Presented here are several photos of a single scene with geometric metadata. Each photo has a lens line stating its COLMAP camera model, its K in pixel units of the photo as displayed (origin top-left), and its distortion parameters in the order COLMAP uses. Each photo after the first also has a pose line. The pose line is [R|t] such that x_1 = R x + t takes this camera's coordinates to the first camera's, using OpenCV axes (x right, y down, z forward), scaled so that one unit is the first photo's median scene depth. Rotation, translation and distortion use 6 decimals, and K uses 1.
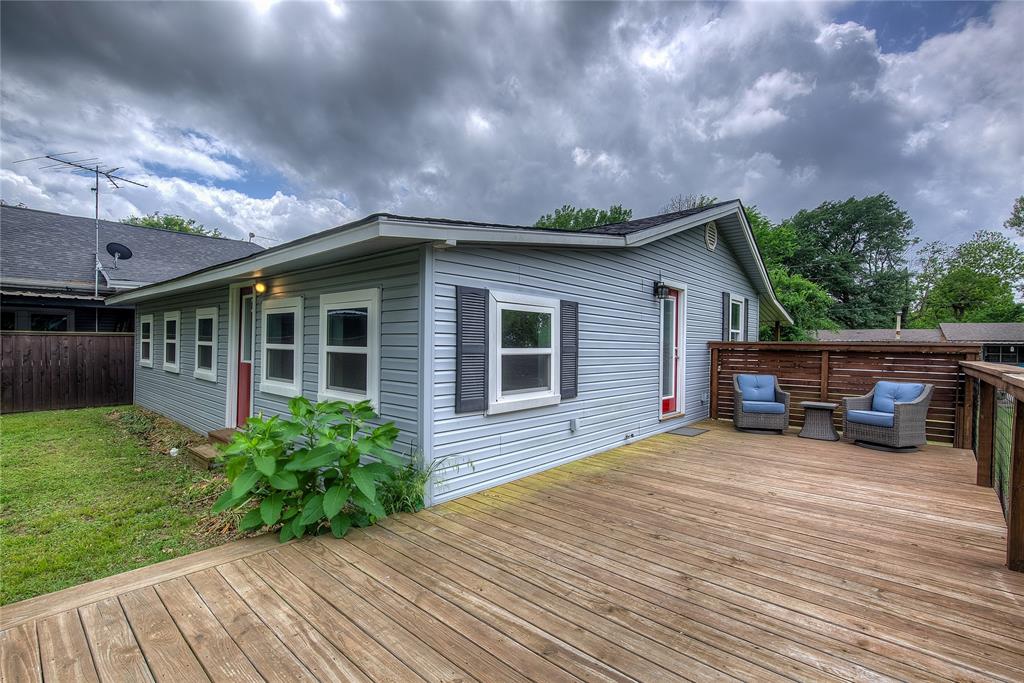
lens RADIAL K [[468.4, 0, 512.0], [0, 468.4, 341.5], [0, 0, 1]] dist [0.002584, -0.001048]
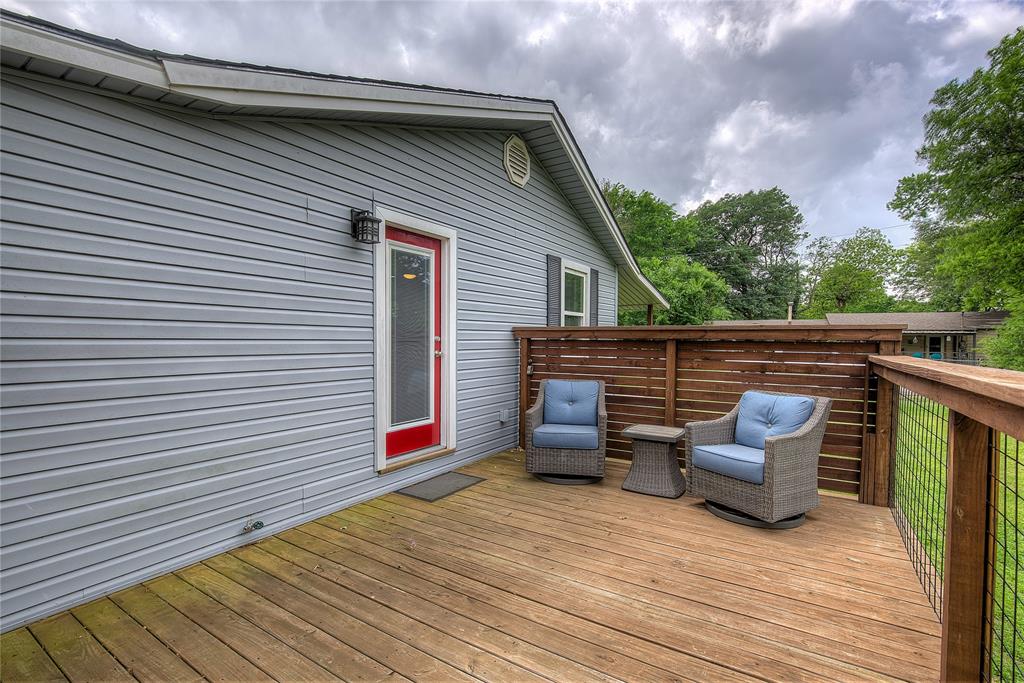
lens RADIAL K [[468.4, 0, 512.0], [0, 468.4, 341.5], [0, 0, 1]] dist [0.002584, -0.001048]
pose [[0.988558, -0.010171, 0.150498, 0.096460], [0.008127, 0.999866, 0.014190, 0.002915], [-0.150622, -0.012805, 0.988508, 0.110793]]
